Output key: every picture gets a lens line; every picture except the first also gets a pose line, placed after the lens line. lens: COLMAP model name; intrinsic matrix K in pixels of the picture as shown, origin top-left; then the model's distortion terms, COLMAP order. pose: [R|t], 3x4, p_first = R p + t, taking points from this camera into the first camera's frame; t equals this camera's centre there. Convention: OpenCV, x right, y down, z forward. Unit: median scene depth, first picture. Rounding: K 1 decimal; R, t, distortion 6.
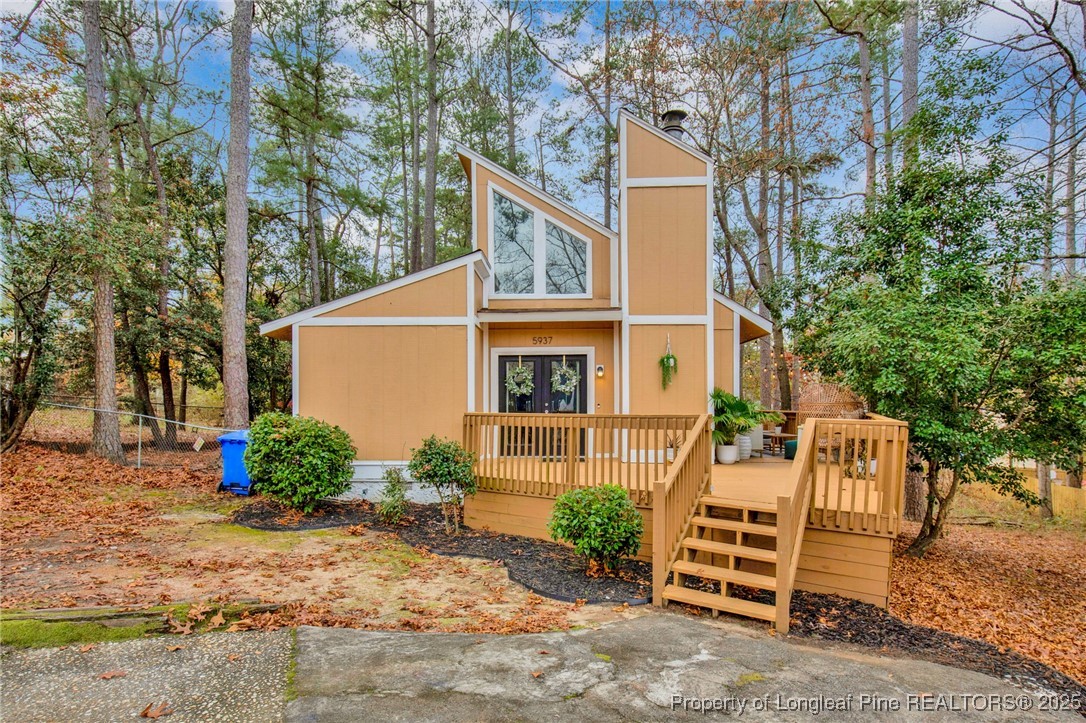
lens RADIAL K [[543.6, 0, 545.1], [0, 543.6, 387.2], [0, 0, 1]] dist [-0.000977, -0.000040]
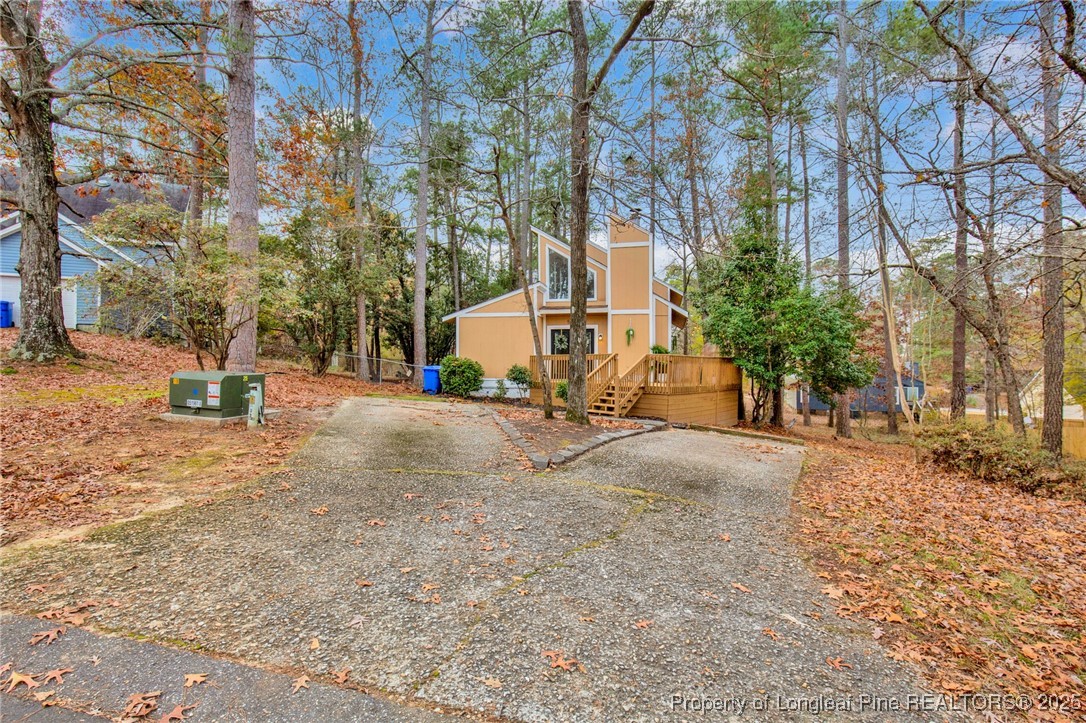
lens RADIAL K [[519.0, 0, 543.0], [0, 519.0, 361.5], [0, 0, 1]] dist [-0.000687, -0.000034]
pose [[0.981111, 0.005030, -0.193383, 0.271807], [-0.002788, 0.999926, 0.011865, 0.039372], [0.193428, -0.011102, 0.981052, -0.944179]]
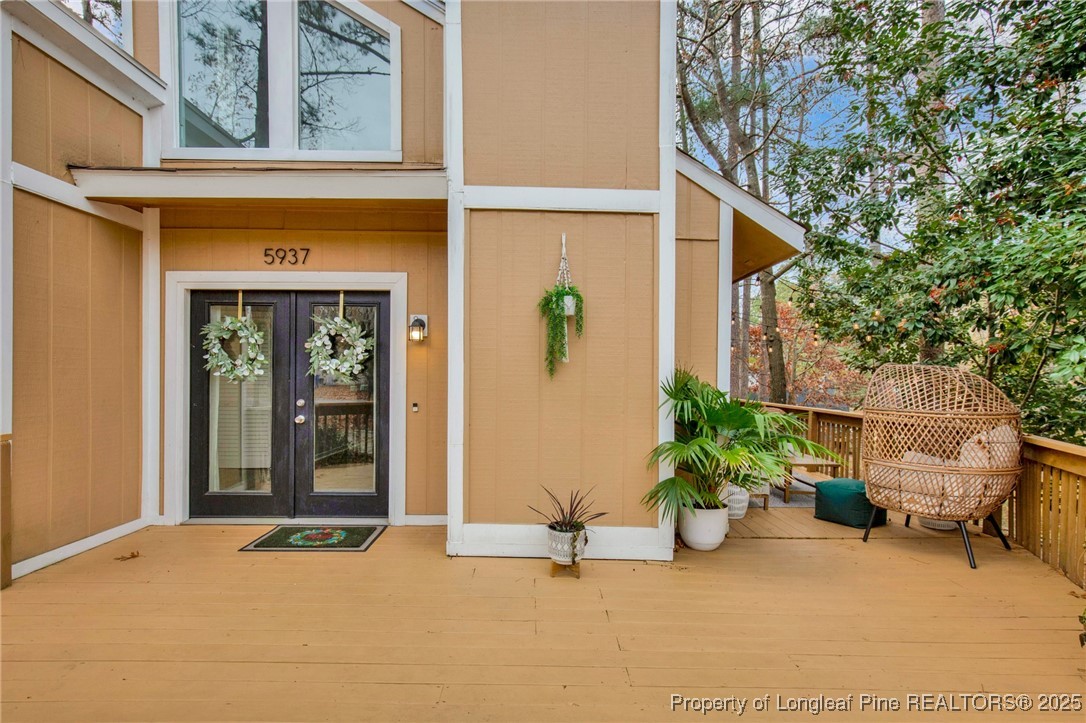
lens RADIAL K [[519.0, 0, 543.0], [0, 519.0, 361.5], [0, 0, 1]] dist [-0.000687, -0.000034]
pose [[0.998324, 0.014416, 0.056055, 0.184396], [-0.014538, 0.999893, 0.001769, -0.005636], [-0.056023, -0.002581, 0.998426, 0.596499]]
